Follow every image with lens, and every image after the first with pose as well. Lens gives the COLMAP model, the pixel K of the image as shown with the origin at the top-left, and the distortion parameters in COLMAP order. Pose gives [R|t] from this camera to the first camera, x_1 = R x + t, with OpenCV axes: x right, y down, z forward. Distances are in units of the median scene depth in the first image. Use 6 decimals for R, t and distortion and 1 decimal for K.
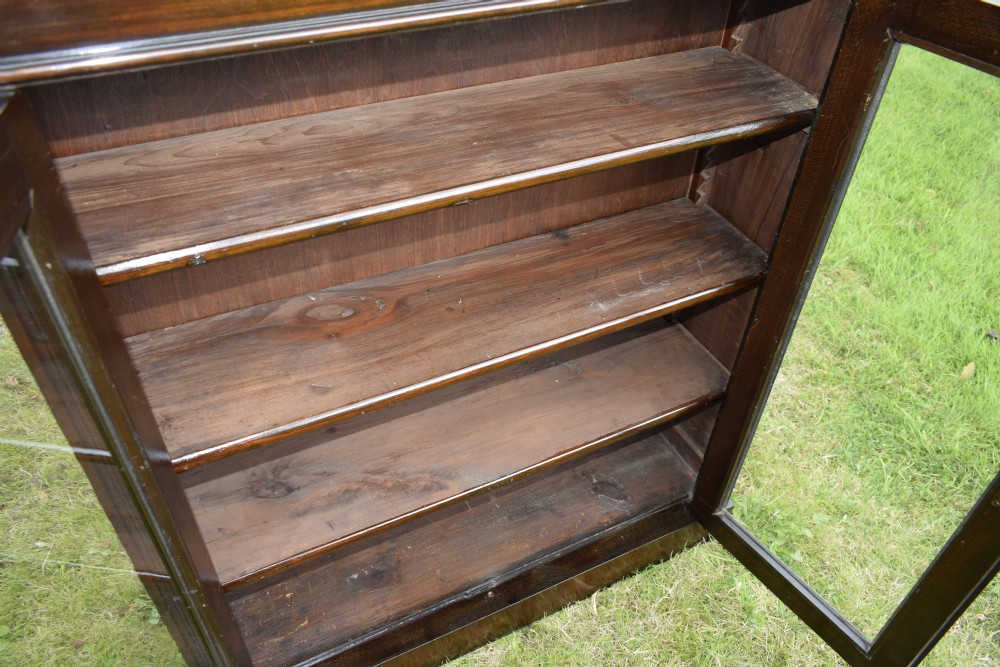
lens RADIAL K [[762.8, 0, 502.6], [0, 762.8, 331.6], [0, 0, 1]] dist [-0.019541, 0.005811]
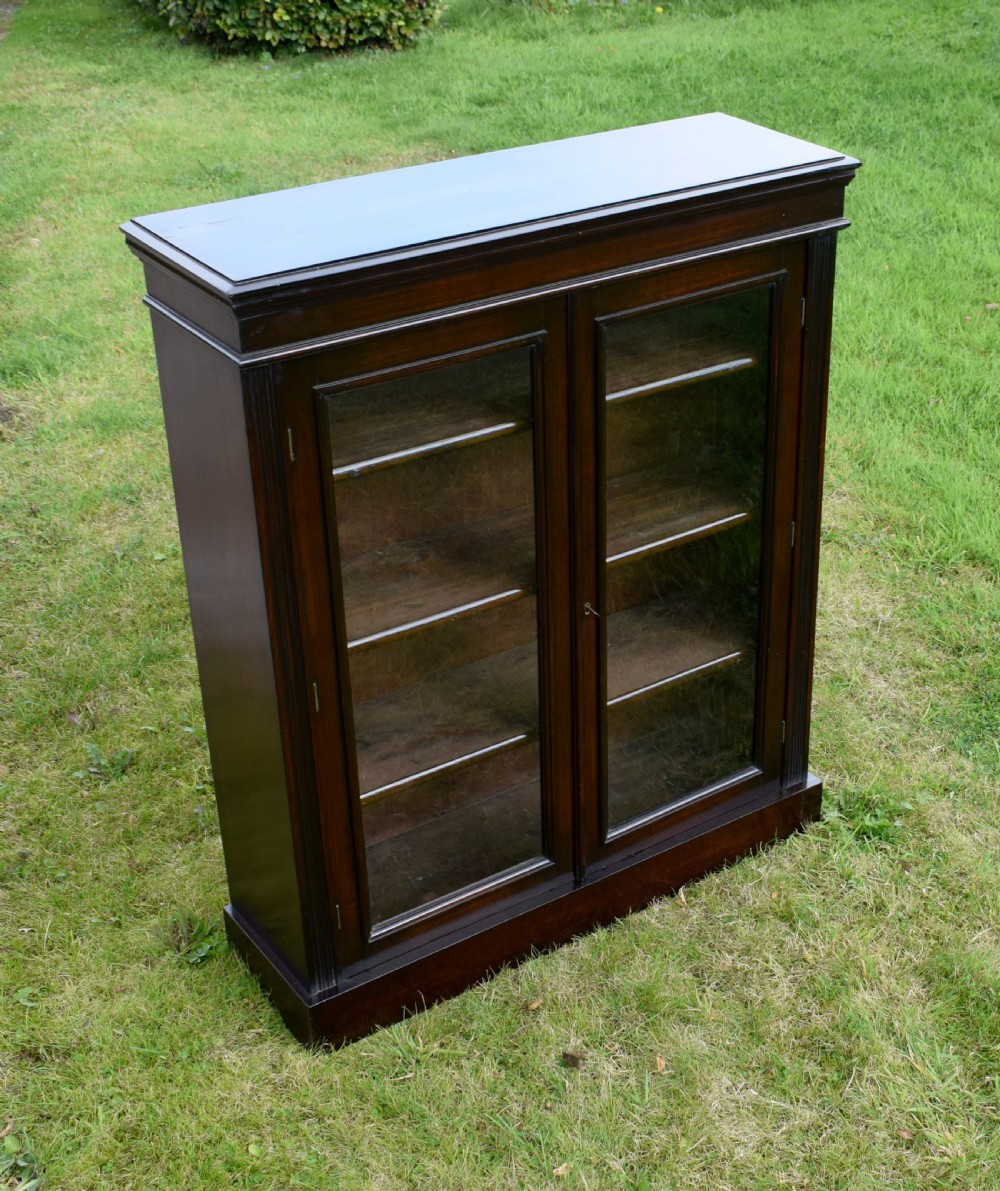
lens RADIAL K [[1877.2, 0, 691.1], [0, 1877.2, 642.2], [0, 0, 1]] dist [-0.026788, 0.002681]
pose [[0.981825, -0.112273, 0.153018, -0.229282], [0.139637, 0.973374, -0.181782, 0.616040], [-0.128535, 0.199845, 0.971360, -1.598449]]
